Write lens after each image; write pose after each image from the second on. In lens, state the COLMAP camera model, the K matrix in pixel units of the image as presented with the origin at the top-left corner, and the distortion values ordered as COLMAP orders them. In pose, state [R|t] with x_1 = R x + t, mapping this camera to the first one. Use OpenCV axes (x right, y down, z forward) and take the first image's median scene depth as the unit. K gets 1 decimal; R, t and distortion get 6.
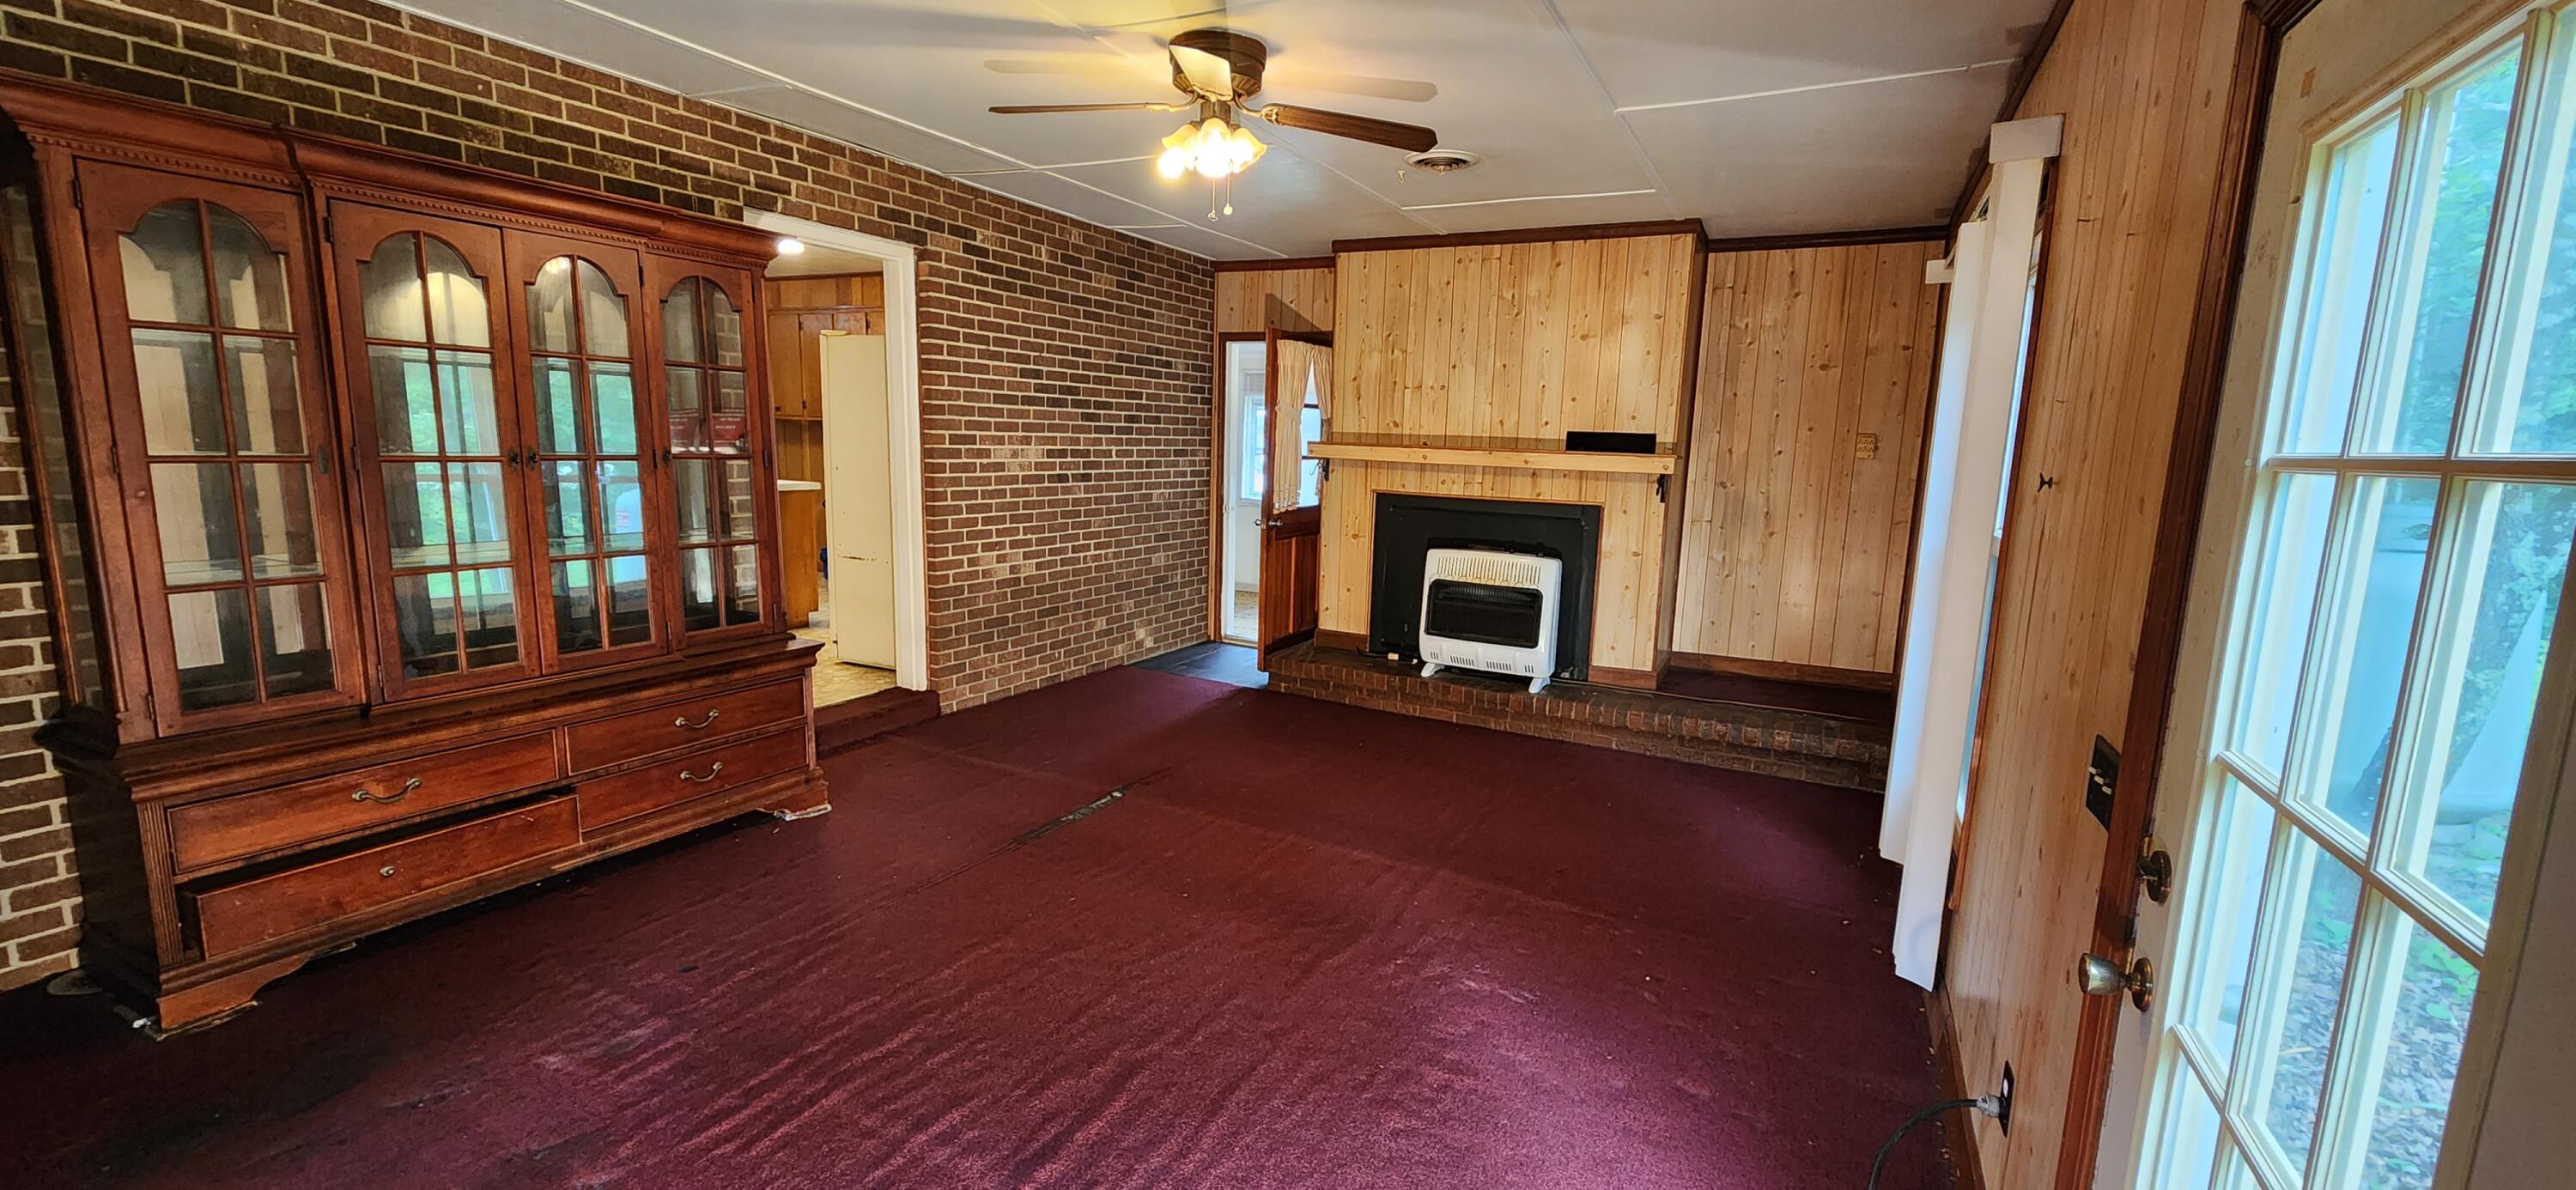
lens RADIAL K [[1052.8, 0, 1296.0], [0, 1052.8, 601.6], [0, 0, 1]] dist [0.003625, -0.000995]
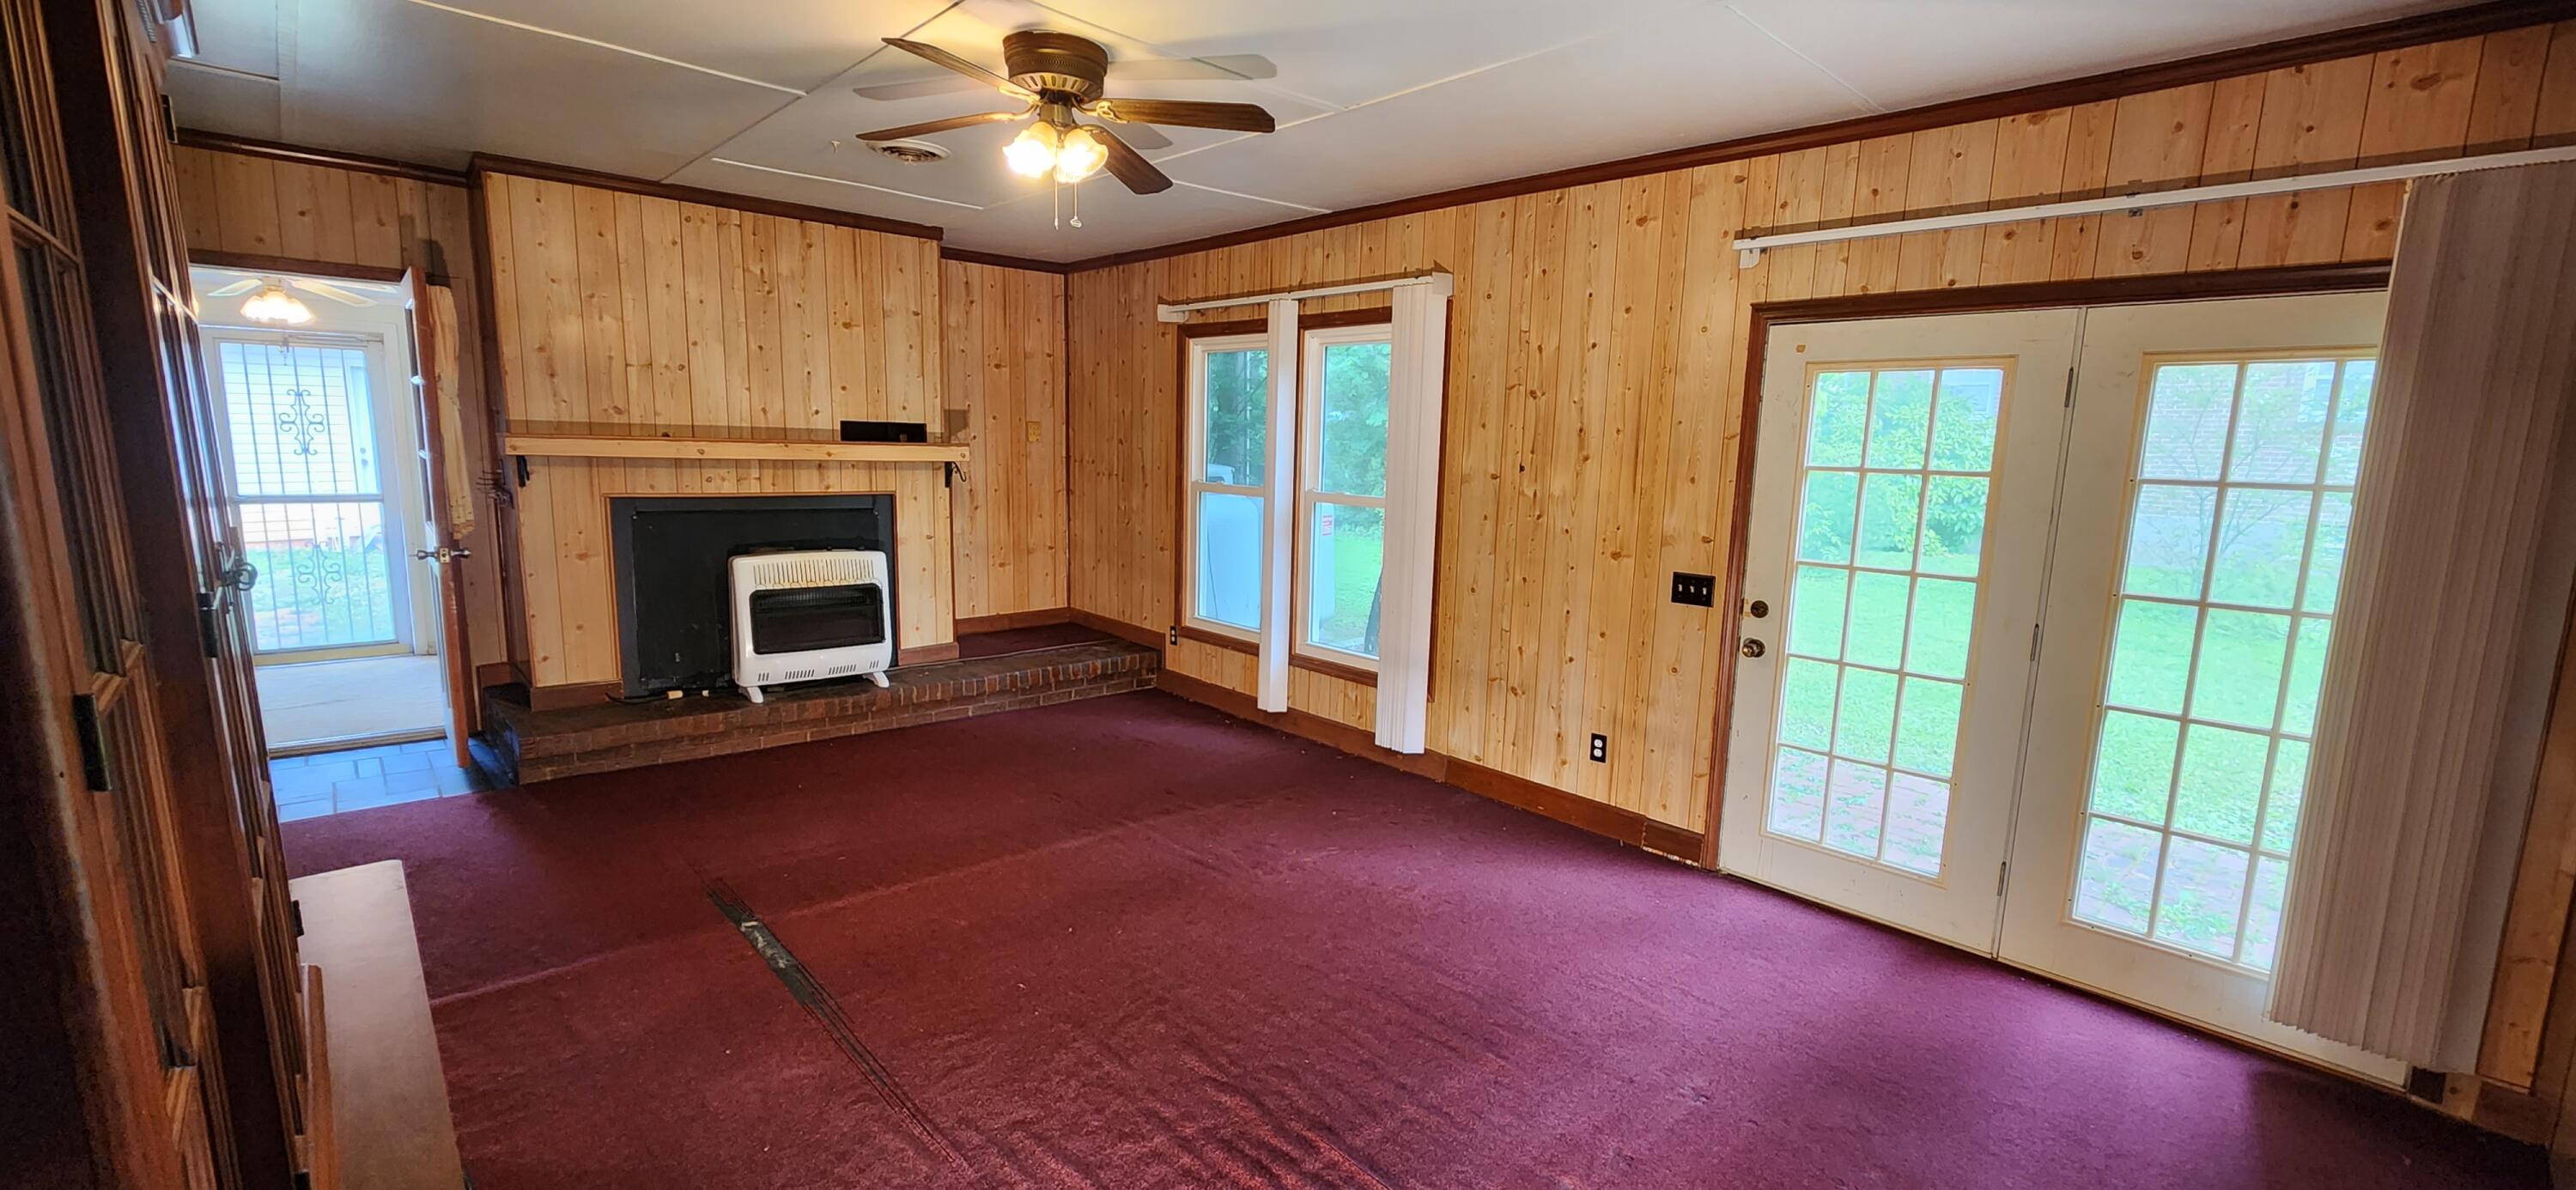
lens RADIAL K [[1052.8, 0, 1295.7], [0, 1052.8, 602.6], [0, 0, 1]] dist [0.003625, -0.000995]
pose [[0.340992, -0.167212, 0.925075, -0.533528], [0.127715, 0.983170, 0.130636, -0.069771], [-0.931350, 0.073600, 0.356609, 0.270433]]
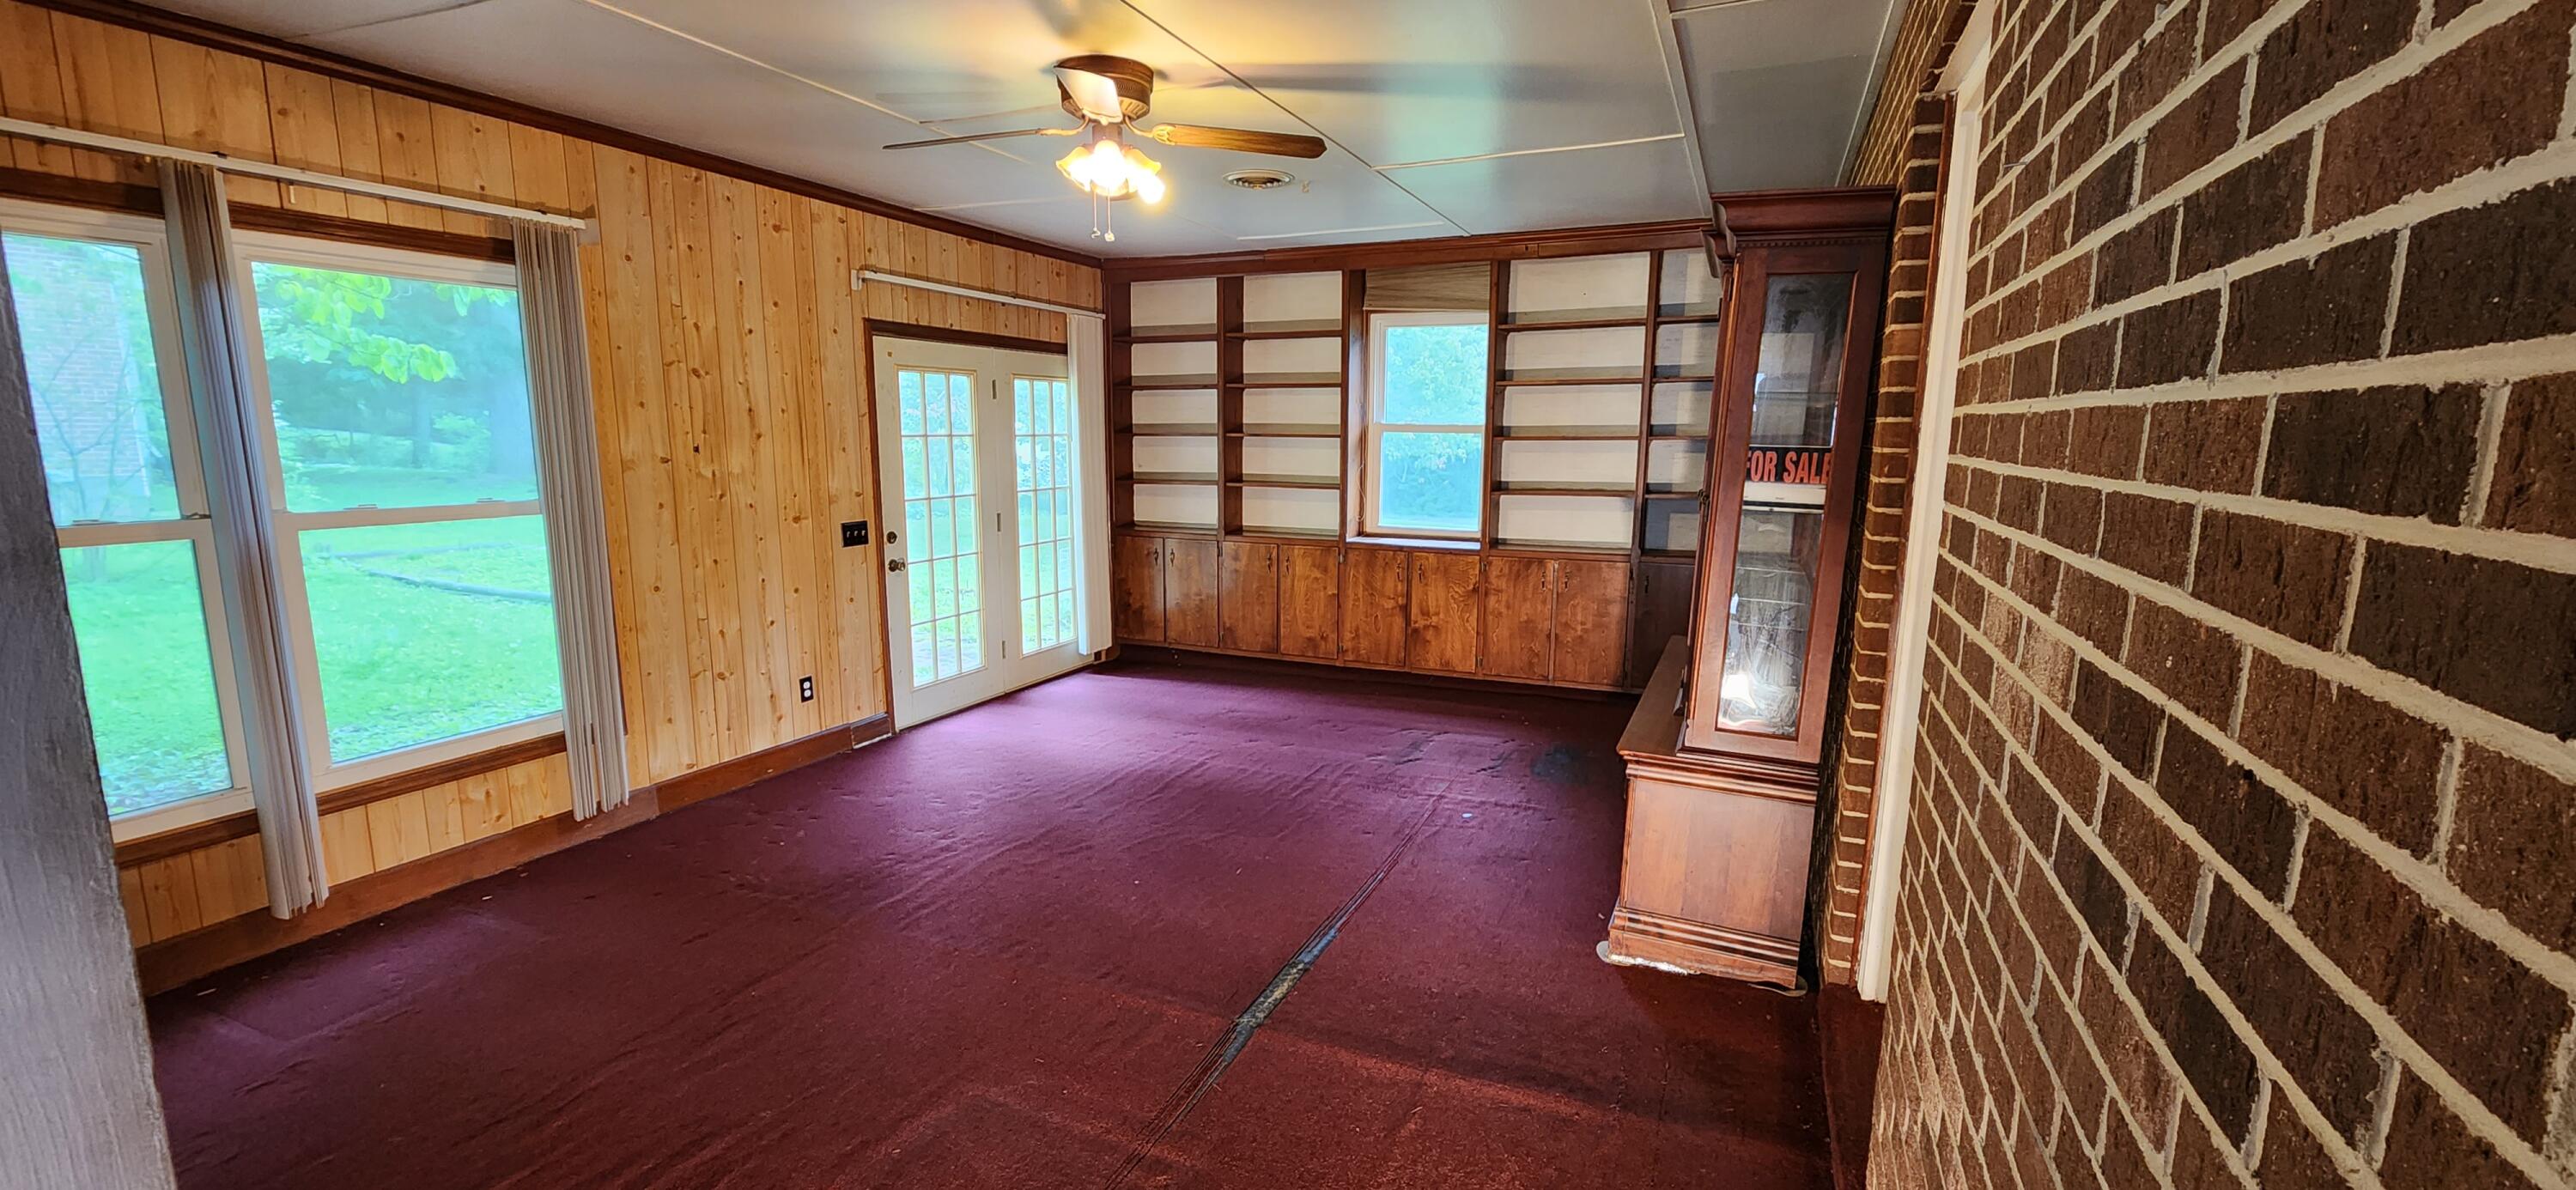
lens RADIAL K [[1052.8, 0, 1280.9], [0, 1052.8, 602.1], [0, 0, 1]] dist [0.003625, -0.000995]
pose [[-0.998742, -0.027639, -0.041830, -0.121010], [-0.039301, 0.949639, 0.310873, -0.193899], [0.031132, 0.312126, -0.949531, 1.167747]]
